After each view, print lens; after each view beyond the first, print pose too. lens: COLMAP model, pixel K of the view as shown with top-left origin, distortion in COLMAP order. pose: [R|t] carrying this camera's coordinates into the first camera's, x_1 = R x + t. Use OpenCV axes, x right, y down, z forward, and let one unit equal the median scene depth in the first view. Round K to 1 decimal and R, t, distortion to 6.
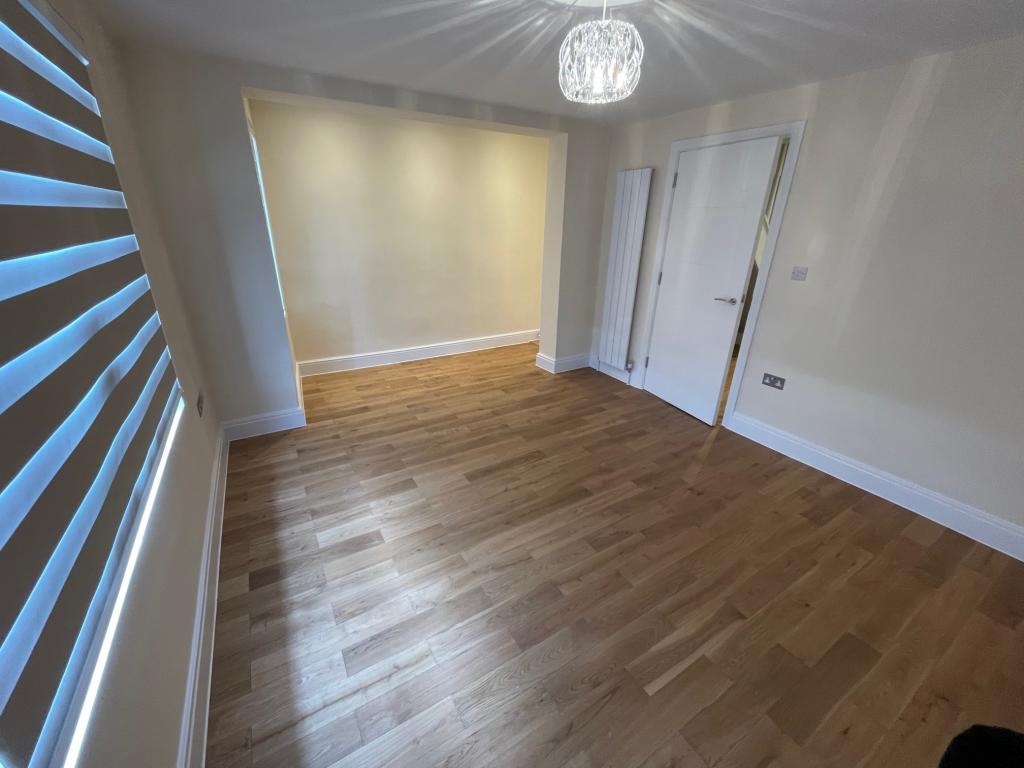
lens RADIAL K [[411.3, 0, 507.8], [0, 411.3, 386.4], [0, 0, 1]] dist [-0.000548, -0.000251]
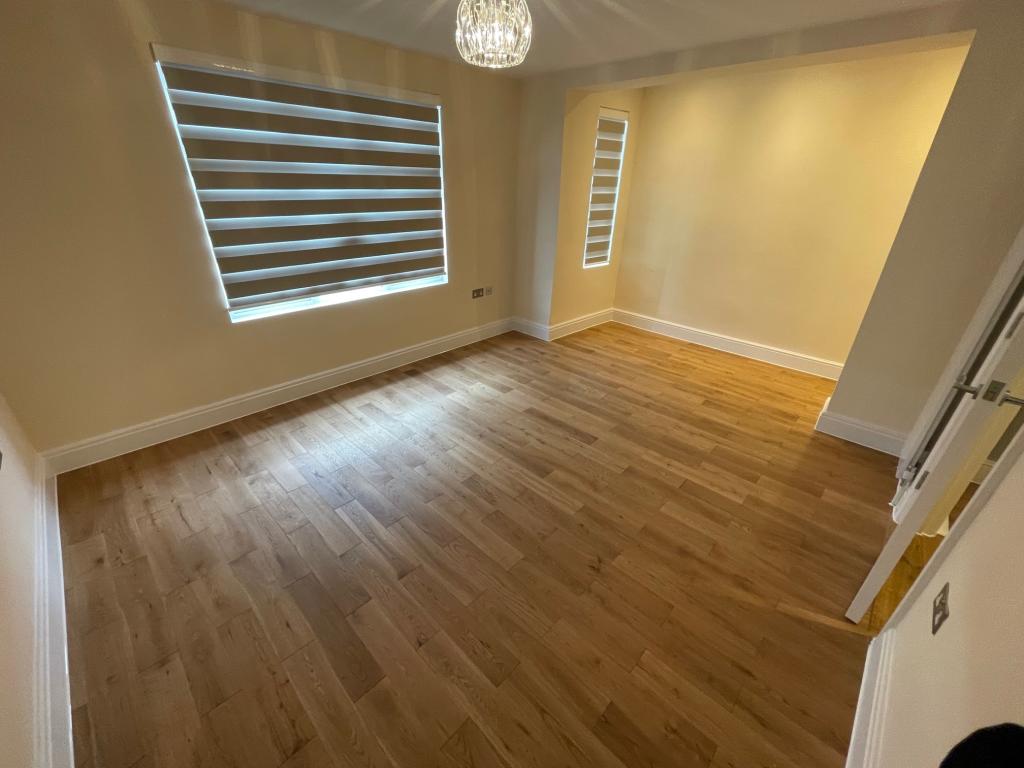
lens RADIAL K [[411.3, 0, 509.0], [0, 411.3, 385.7], [0, 0, 1]] dist [-0.000548, -0.000251]
pose [[0.263647, 0.421154, -0.867824, 0.687555], [-0.383675, 0.871213, 0.306238, -0.138171], [0.885033, 0.252223, 0.391279, 0.373172]]
